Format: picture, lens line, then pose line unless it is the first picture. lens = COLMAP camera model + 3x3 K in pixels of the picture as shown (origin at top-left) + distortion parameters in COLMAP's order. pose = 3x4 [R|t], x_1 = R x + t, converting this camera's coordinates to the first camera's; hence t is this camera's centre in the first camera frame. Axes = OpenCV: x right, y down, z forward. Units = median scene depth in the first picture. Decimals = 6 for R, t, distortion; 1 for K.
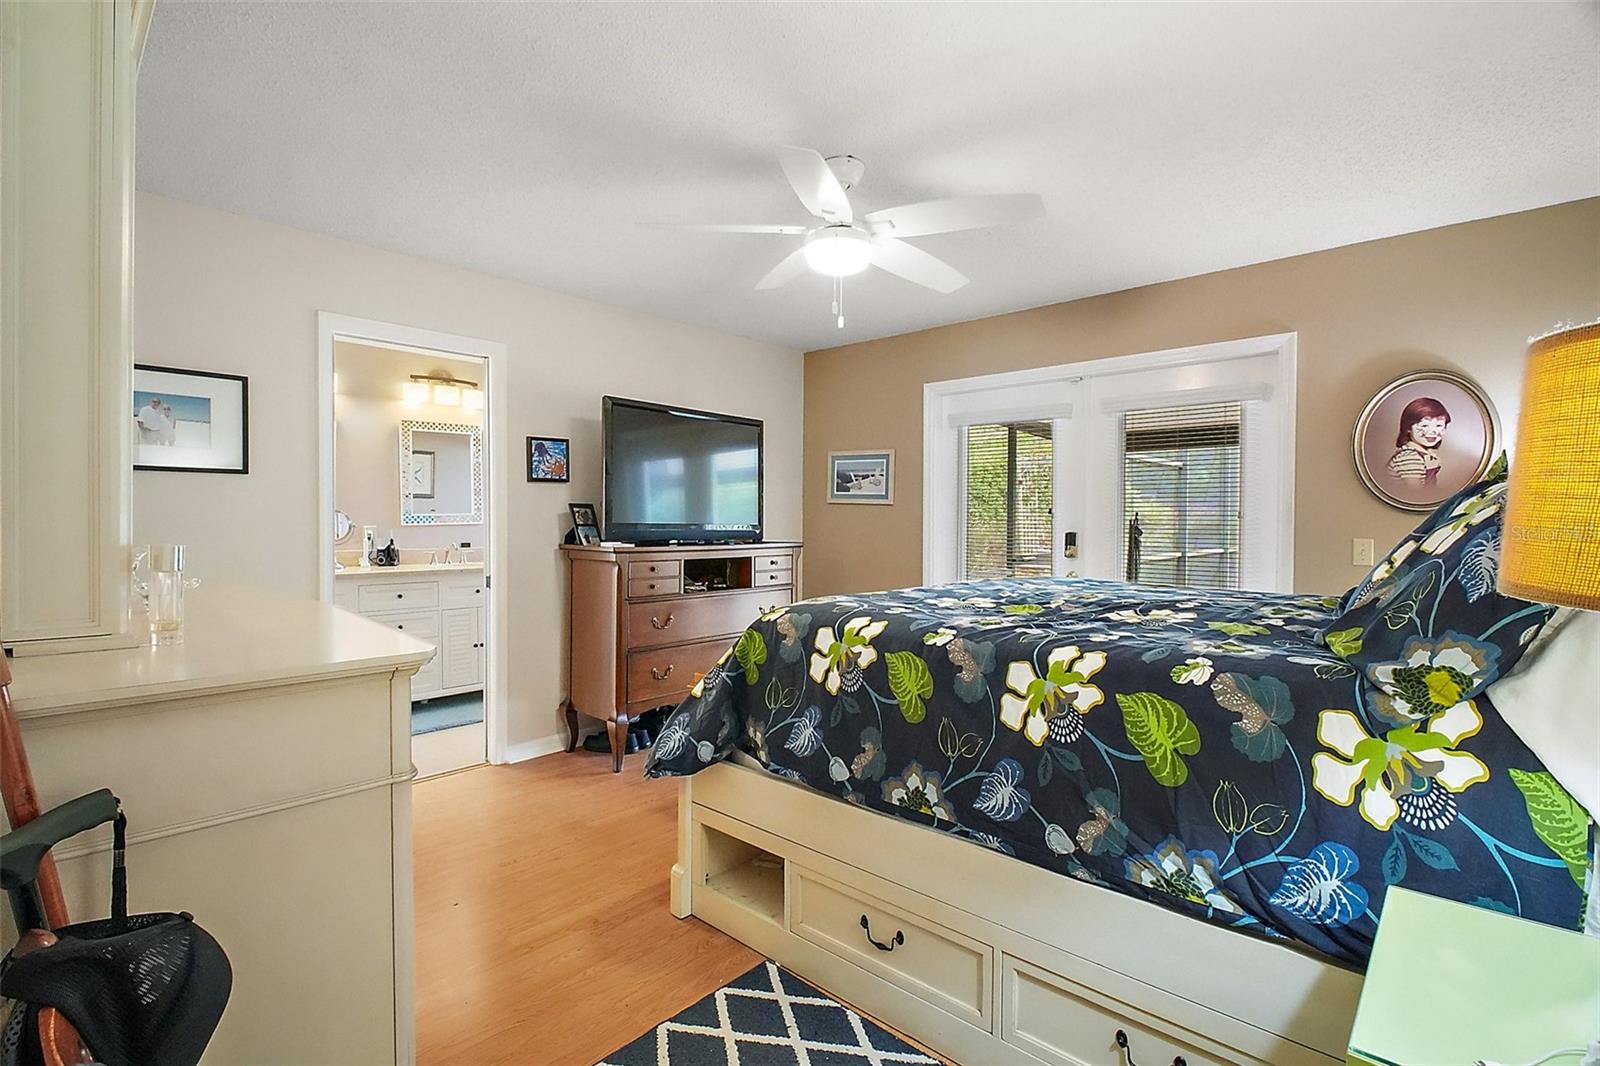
lens RADIAL K [[741.3, 0, 800.8], [0, 741.3, 527.6], [0, 0, 1]] dist [-0.000047, -0.001420]
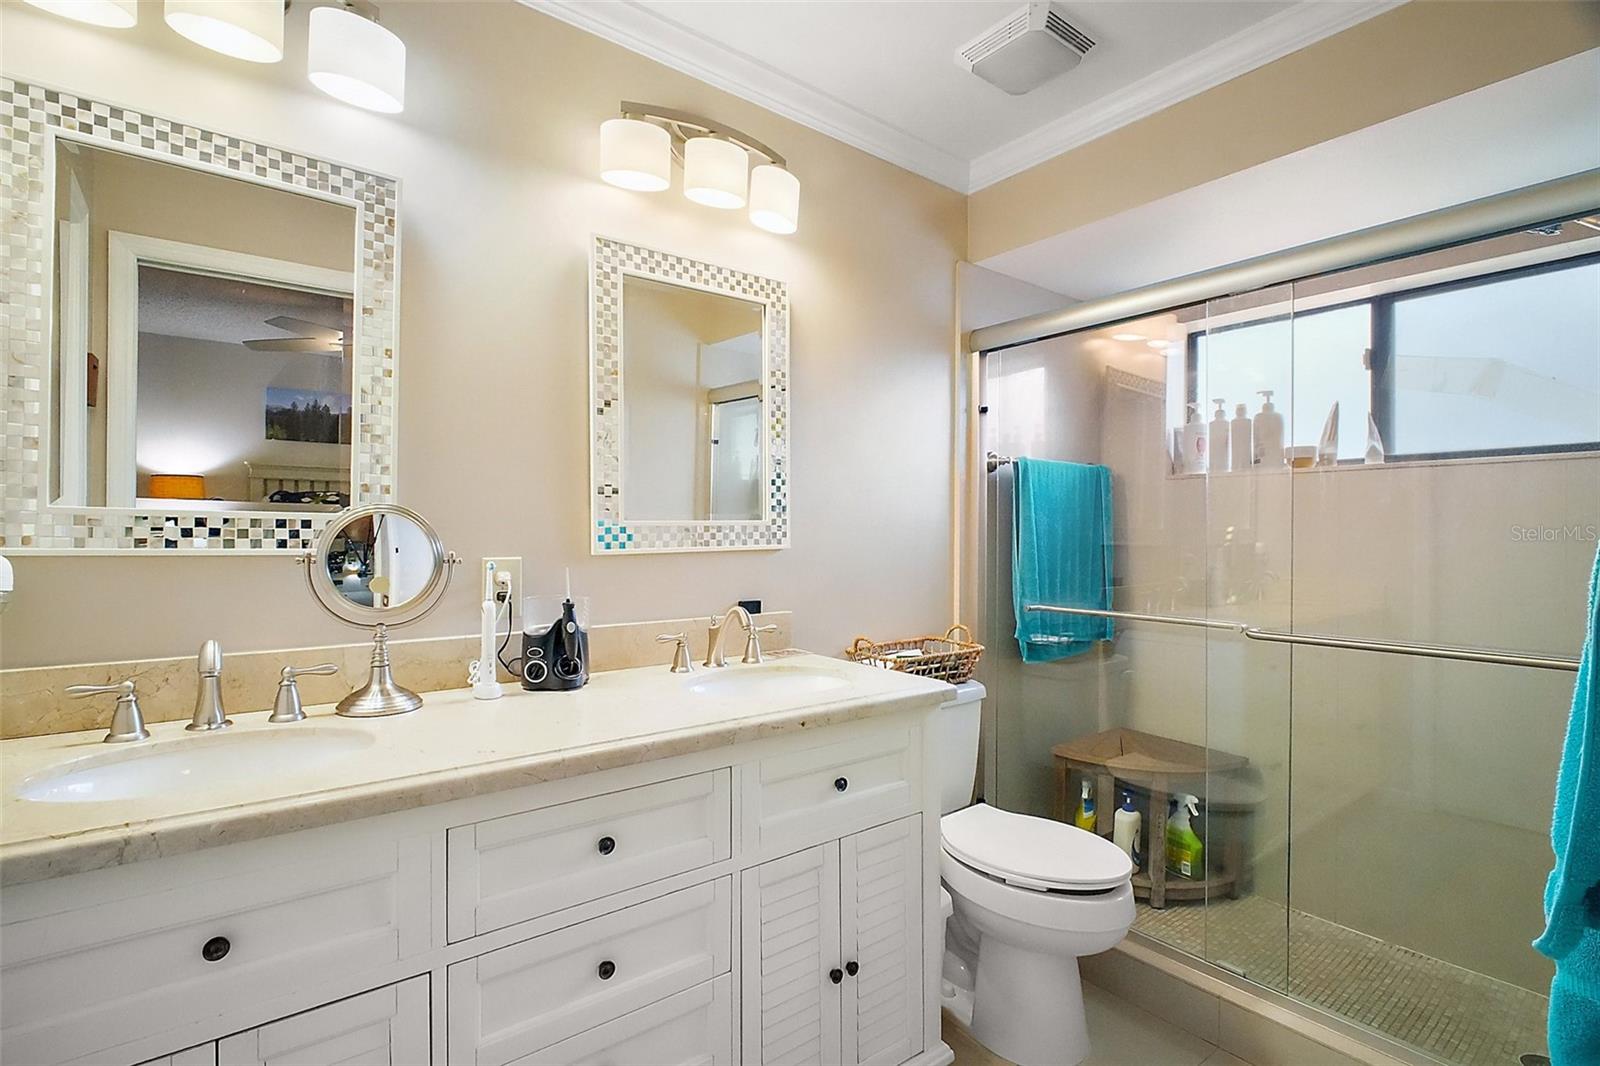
lens RADIAL K [[741.3, 0, 798.3], [0, 741.3, 534.3], [0, 0, 1]] dist [-0.000047, -0.001420]
pose [[0.986005, 0.001035, -0.166715, -0.403990], [-0.003607, 0.999879, -0.015128, -0.007624], [0.166679, 0.015518, 0.985889, 0.708195]]
